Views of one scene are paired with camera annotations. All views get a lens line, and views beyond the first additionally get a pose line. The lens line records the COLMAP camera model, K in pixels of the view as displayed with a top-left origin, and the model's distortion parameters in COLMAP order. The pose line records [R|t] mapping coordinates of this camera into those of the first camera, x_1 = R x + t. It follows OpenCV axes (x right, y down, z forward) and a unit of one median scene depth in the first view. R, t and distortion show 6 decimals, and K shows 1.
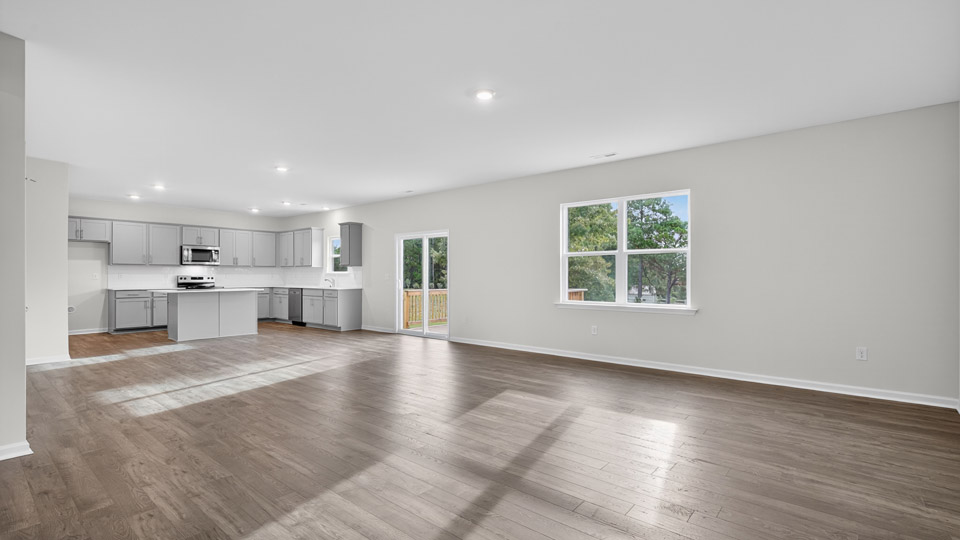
lens RADIAL K [[438.5, 0, 486.8], [0, 438.5, 275.3], [0, 0, 1]] dist [-0.000190, -0.003374]
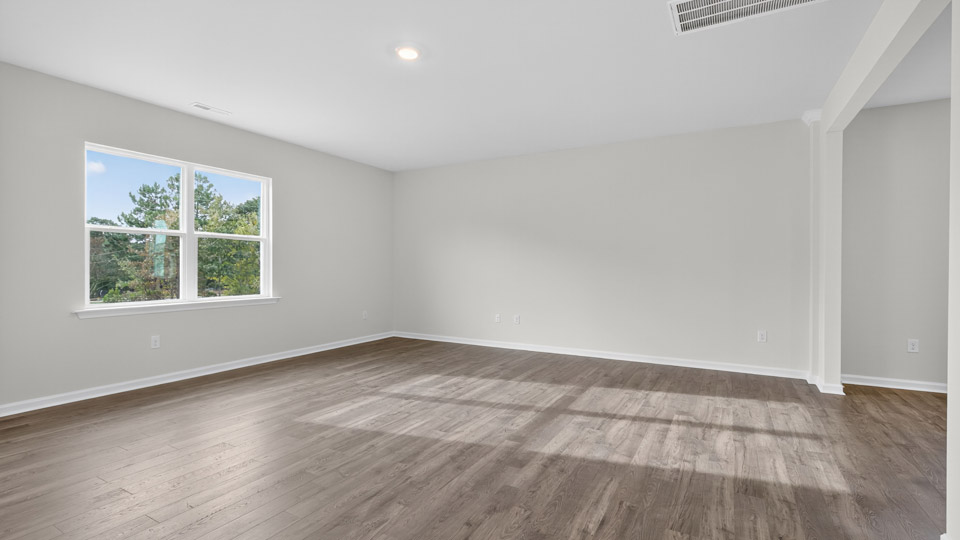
lens RADIAL K [[438.5, 0, 480.7], [0, 438.5, 273.0], [0, 0, 1]] dist [-0.000190, -0.003374]
pose [[-0.174778, -0.013329, 0.984518, -1.362842], [-0.003857, 0.999910, 0.012853, 0.012574], [-0.984600, -0.001551, -0.174814, 1.571315]]
